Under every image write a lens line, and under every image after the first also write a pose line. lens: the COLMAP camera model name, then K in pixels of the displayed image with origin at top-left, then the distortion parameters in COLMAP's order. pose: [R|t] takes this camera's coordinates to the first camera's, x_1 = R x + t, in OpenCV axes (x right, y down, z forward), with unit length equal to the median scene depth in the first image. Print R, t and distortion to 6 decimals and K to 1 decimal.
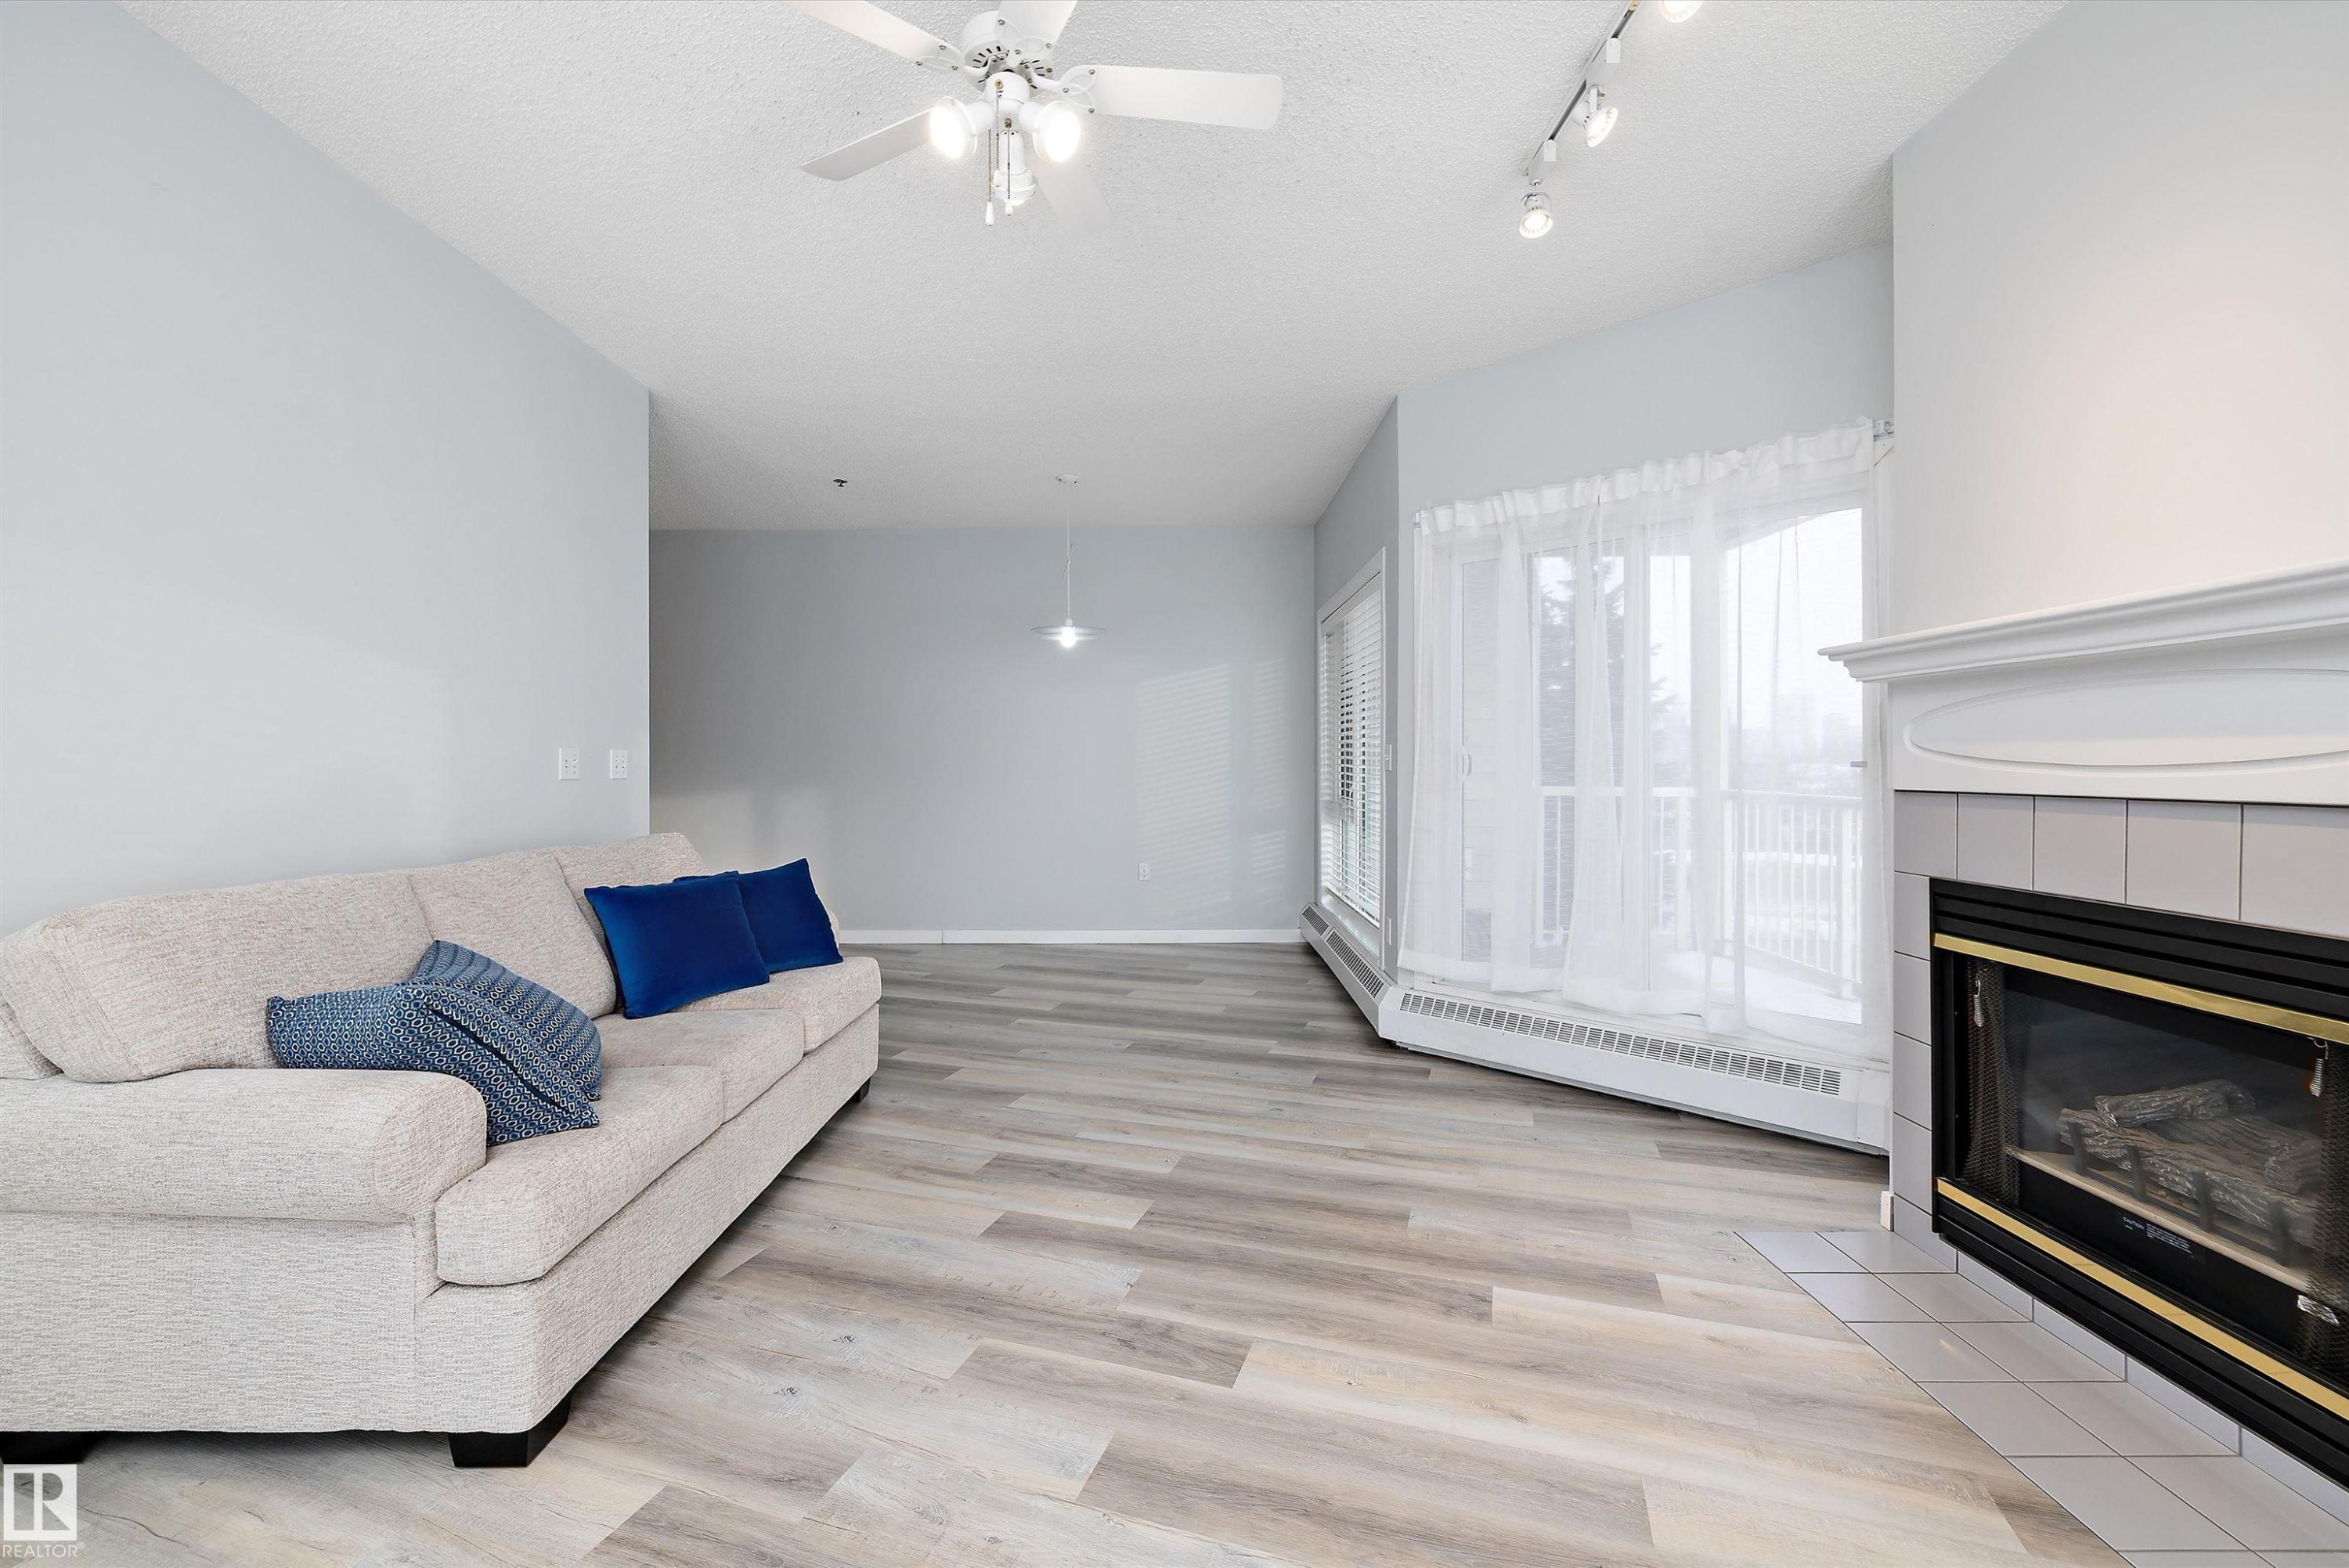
lens RADIAL K [[987.7, 0, 1138.6], [0, 987.7, 770.4], [0, 0, 1]] dist [0.000769, 0.000484]
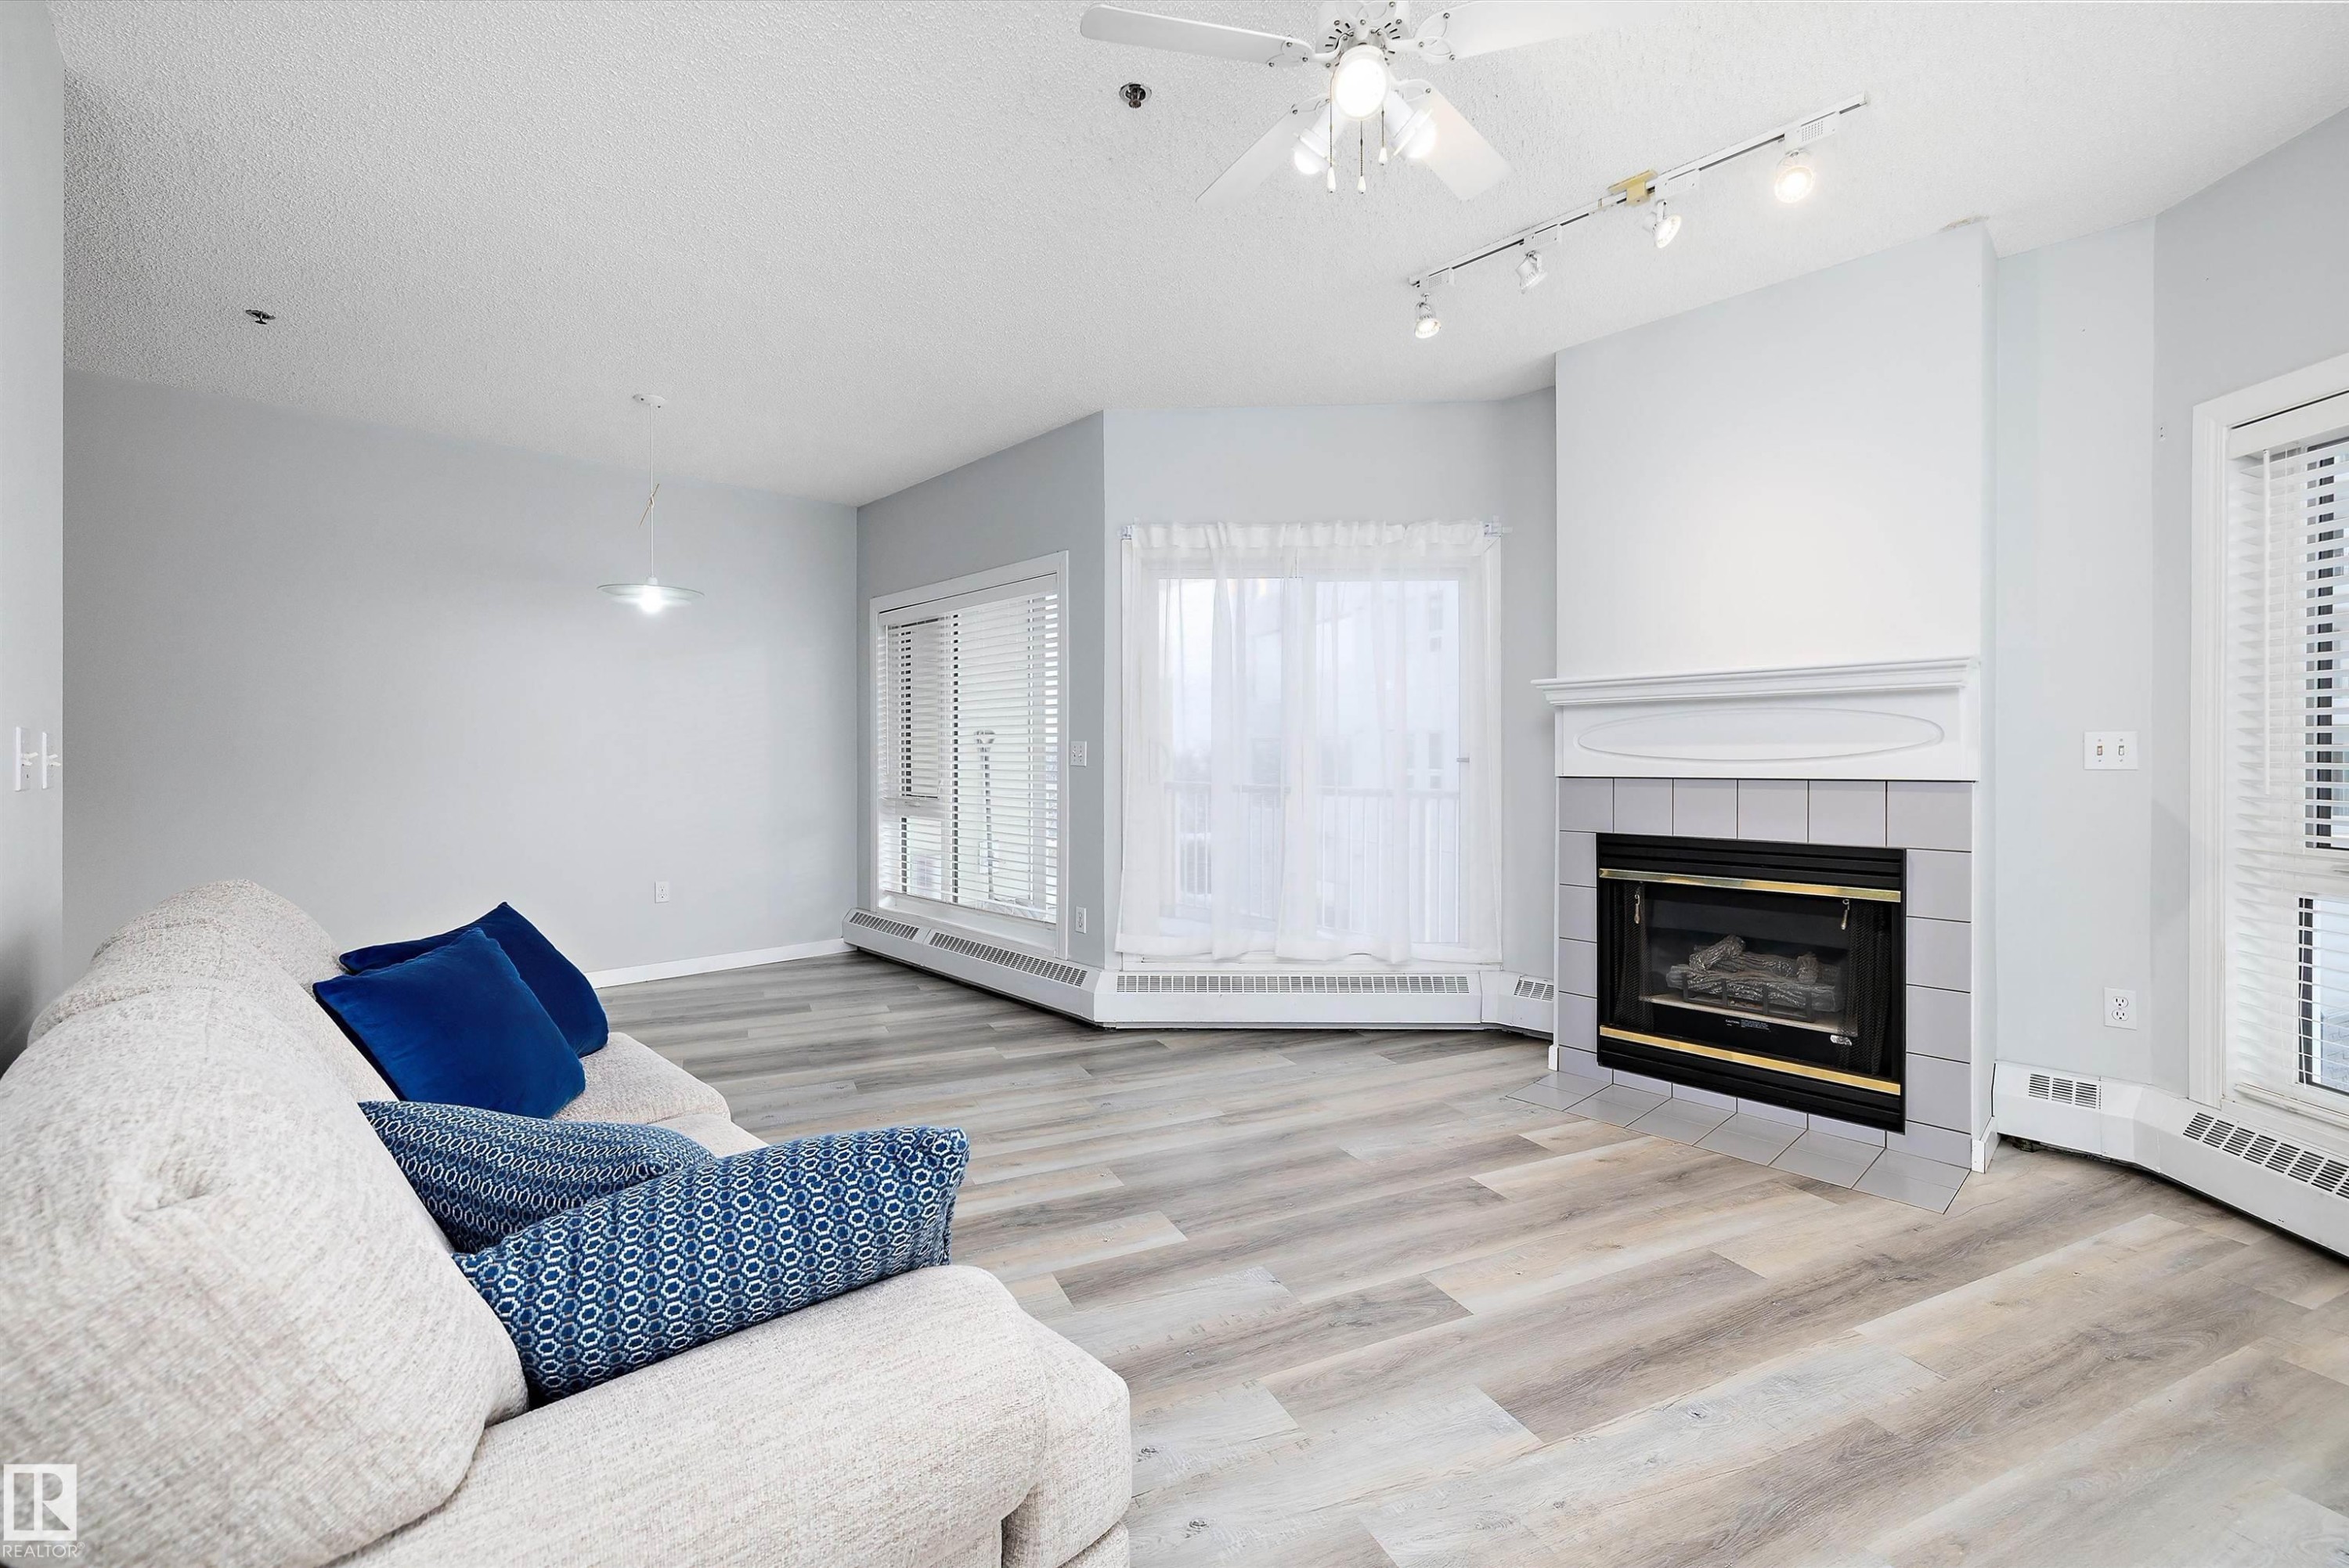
lens RADIAL K [[987.7, 0, 1161.9], [0, 987.7, 764.5], [0, 0, 1]] dist [0.000769, 0.000484]
pose [[0.728777, -0.003300, 0.684743, -0.661006], [0.005759, 0.999983, -0.001310, -0.000058], [-0.684727, 0.004898, 0.728783, 0.299071]]
